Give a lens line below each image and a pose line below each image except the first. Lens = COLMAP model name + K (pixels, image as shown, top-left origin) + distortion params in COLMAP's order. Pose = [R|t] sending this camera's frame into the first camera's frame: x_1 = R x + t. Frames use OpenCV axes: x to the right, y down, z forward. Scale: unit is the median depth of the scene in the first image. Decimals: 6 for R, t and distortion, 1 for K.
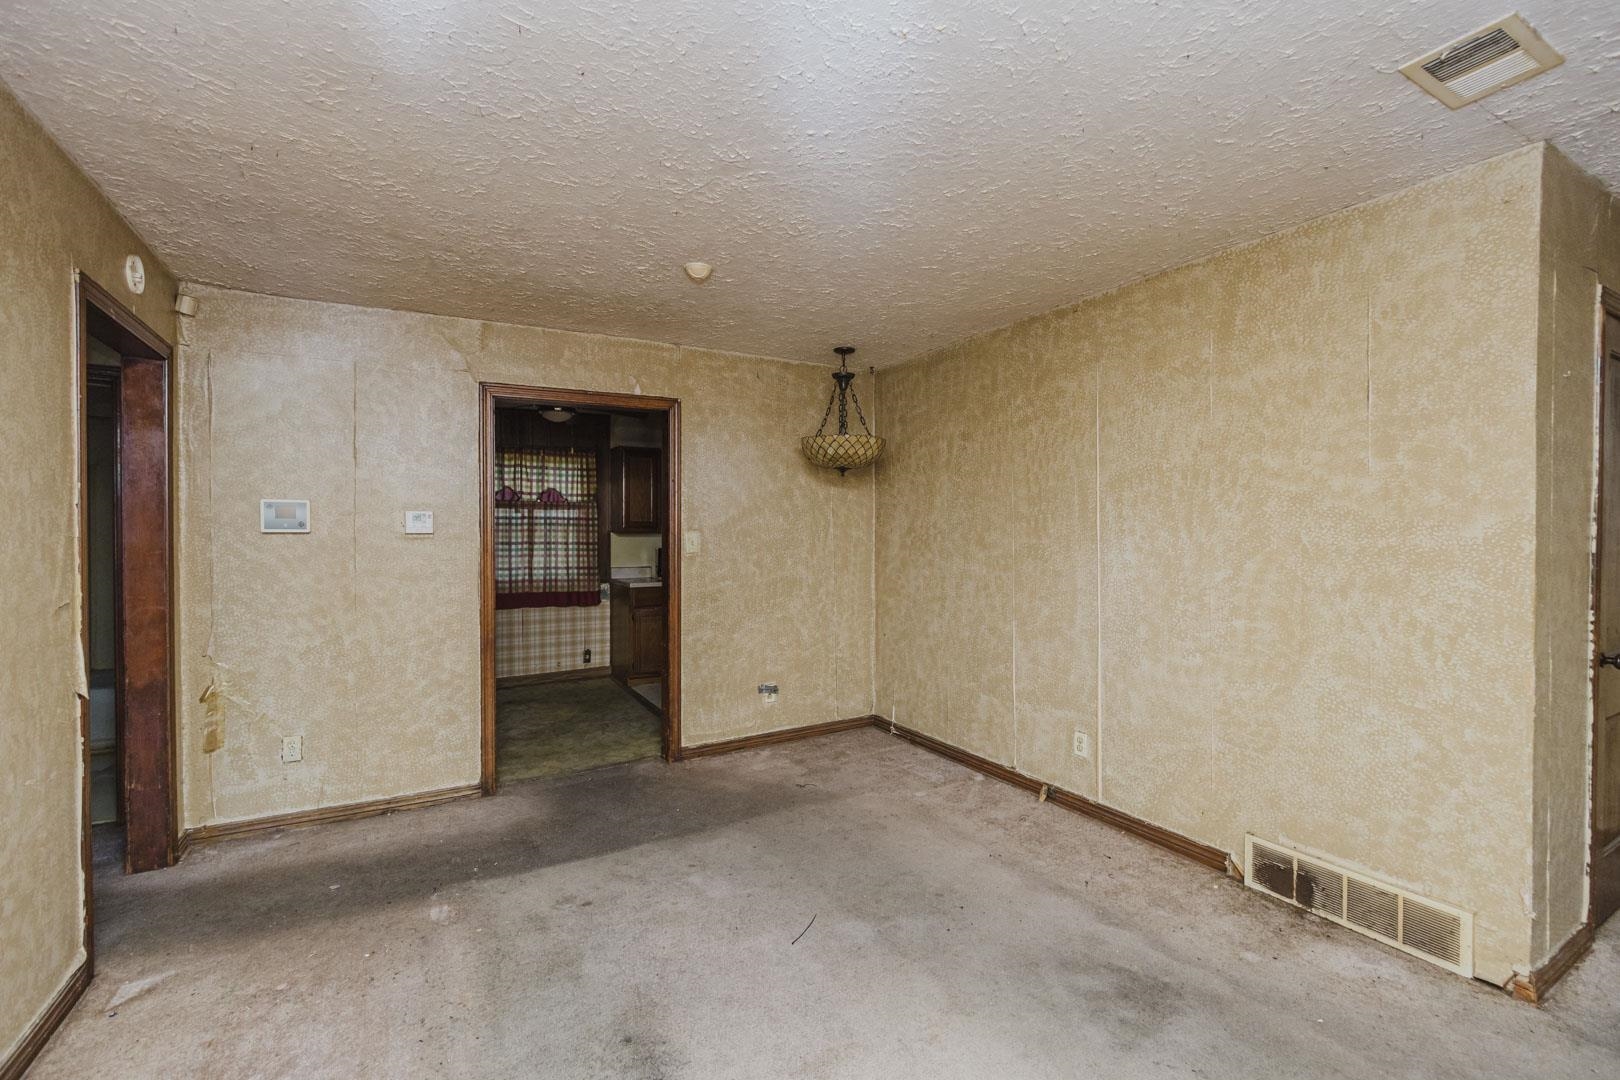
lens RADIAL K [[692.5, 0, 798.1], [0, 692.5, 538.8], [0, 0, 1]] dist [-0.008437, 0.000966]
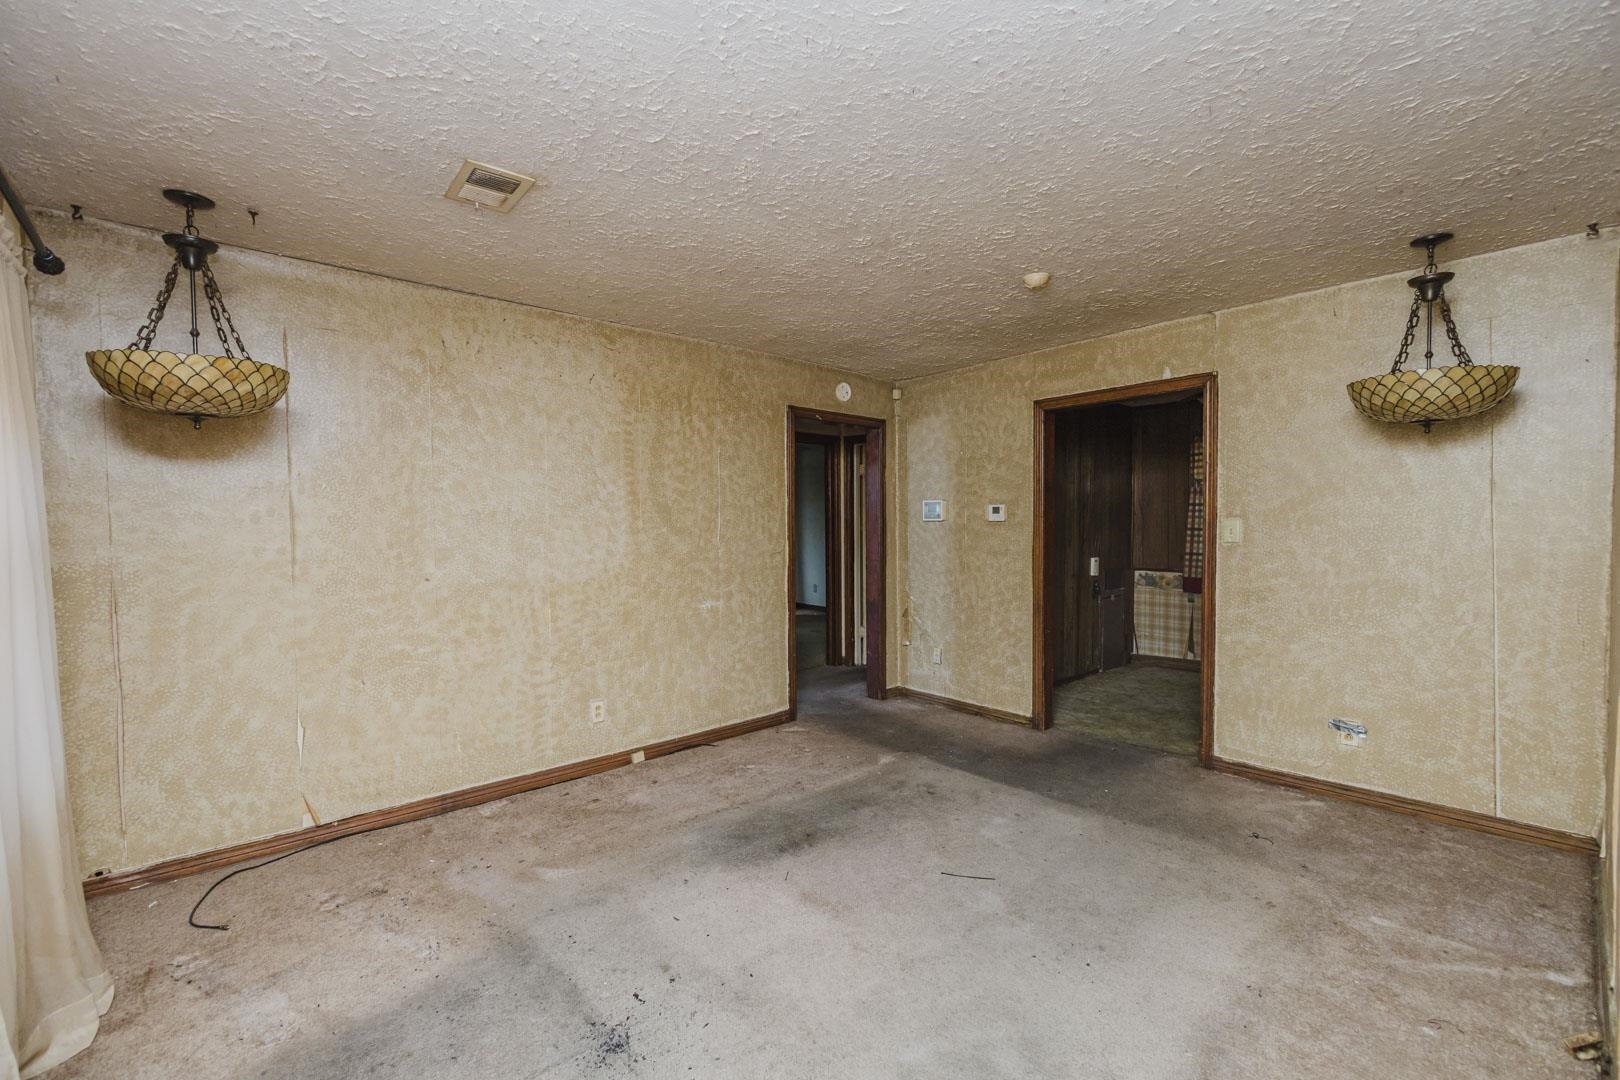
lens RADIAL K [[692.5, 0, 833.2], [0, 692.5, 537.9], [0, 0, 1]] dist [-0.008437, 0.000966]
pose [[0.225271, 0.023523, -0.974012, 0.766876], [-0.002897, 0.999720, 0.023474, -0.005900], [0.974292, -0.002466, 0.225276, 0.397757]]
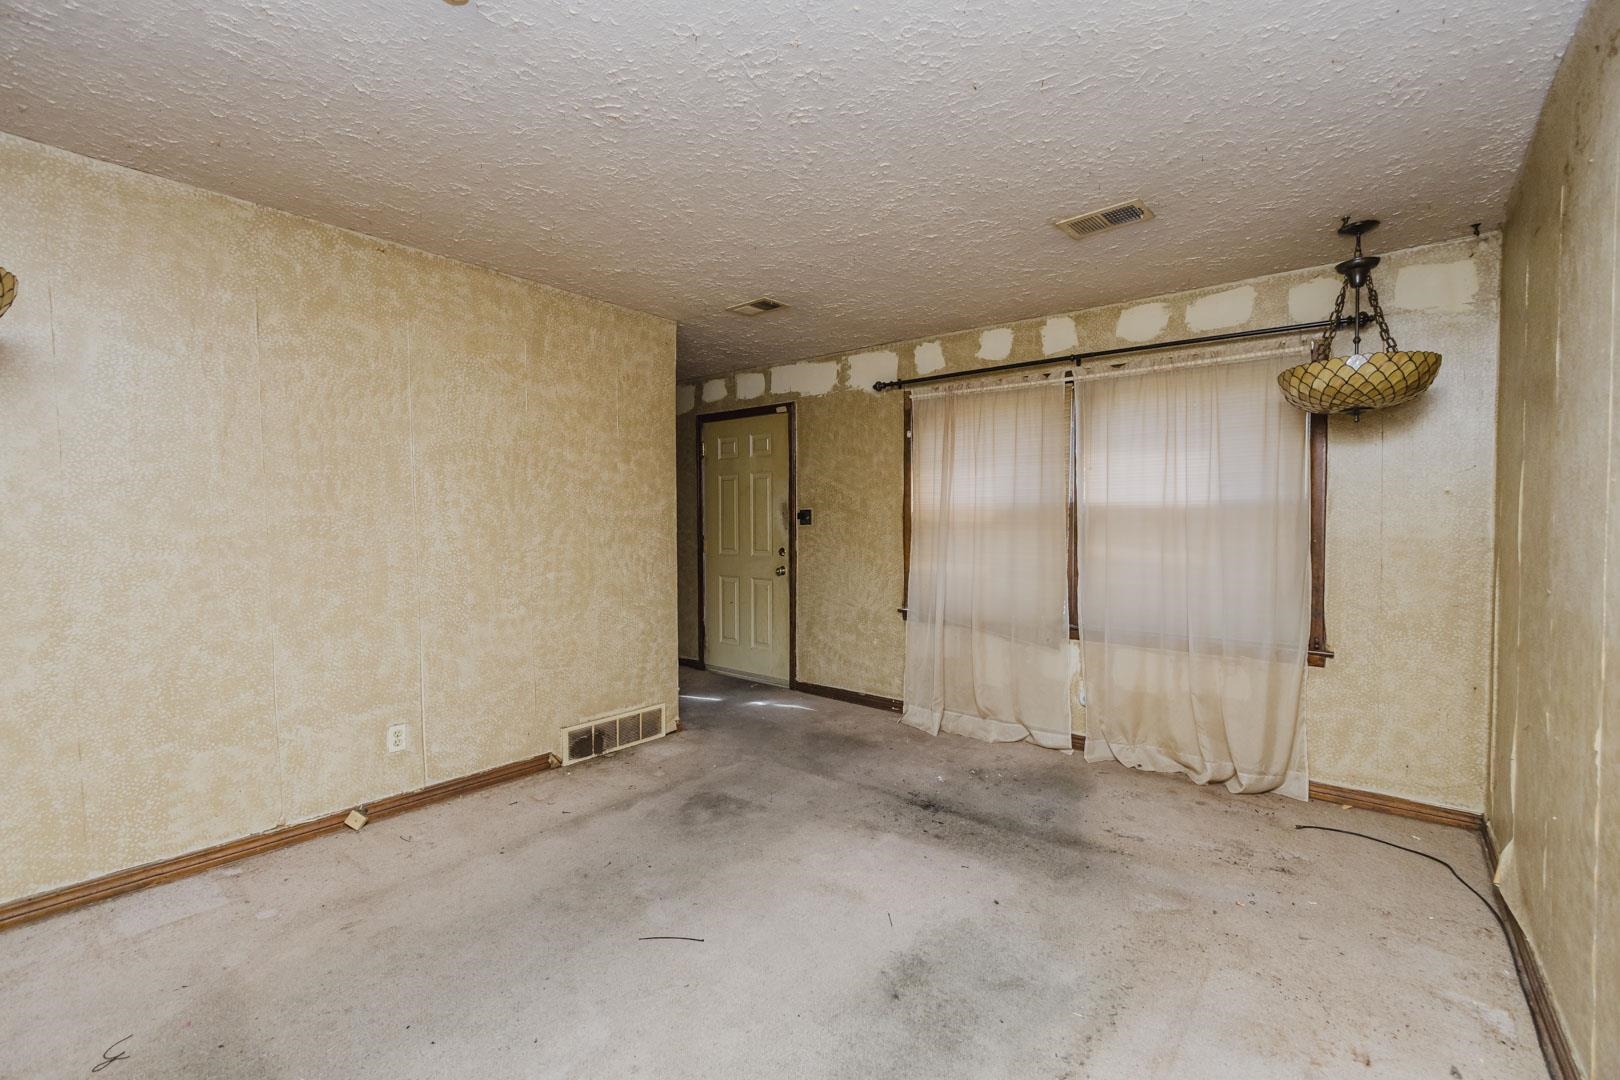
lens RADIAL K [[692.5, 0, 834.8], [0, 692.5, 537.2], [0, 0, 1]] dist [-0.008437, 0.000966]
pose [[-0.378454, -0.025397, 0.925272, -0.659345], [0.006480, 0.999526, 0.030086, 0.011519], [-0.925598, 0.017382, -0.378110, 0.836678]]
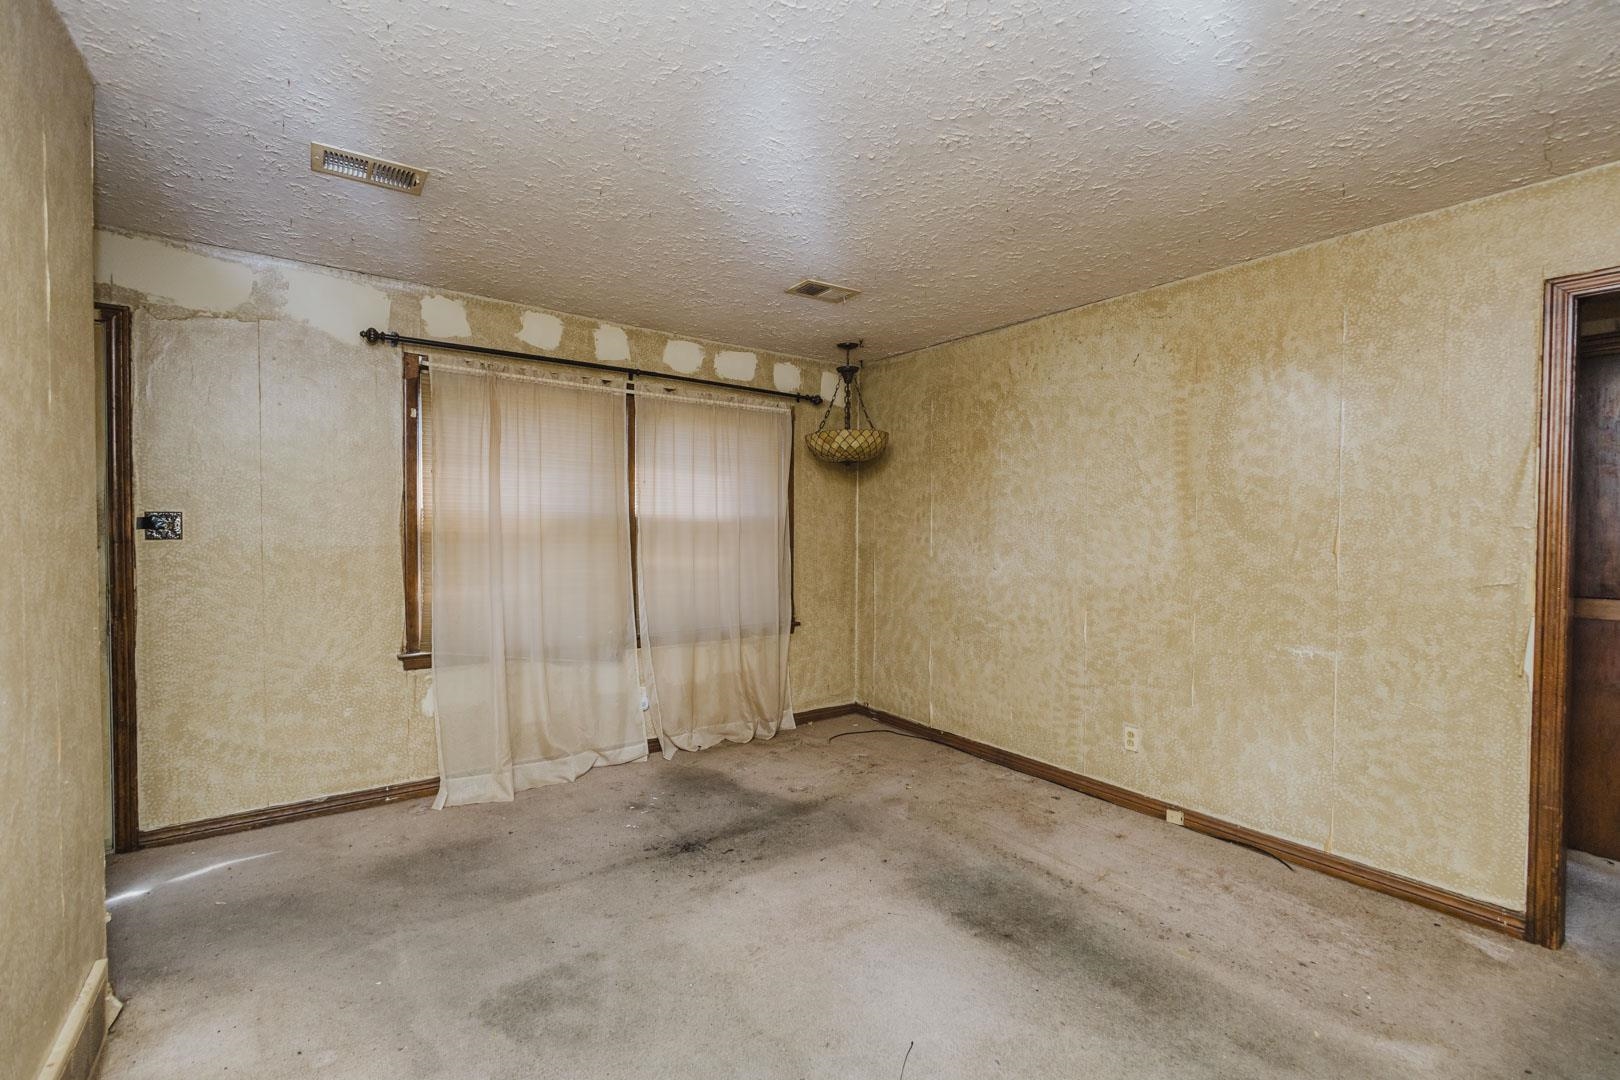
lens RADIAL K [[692.5, 0, 784.1], [0, 692.5, 538.6], [0, 0, 1]] dist [-0.008437, 0.000966]
pose [[-0.994761, -0.007756, -0.101937, 0.157026], [-0.010417, 0.999618, 0.025597, -0.000842], [0.101699, 0.026524, -0.994462, 1.240046]]
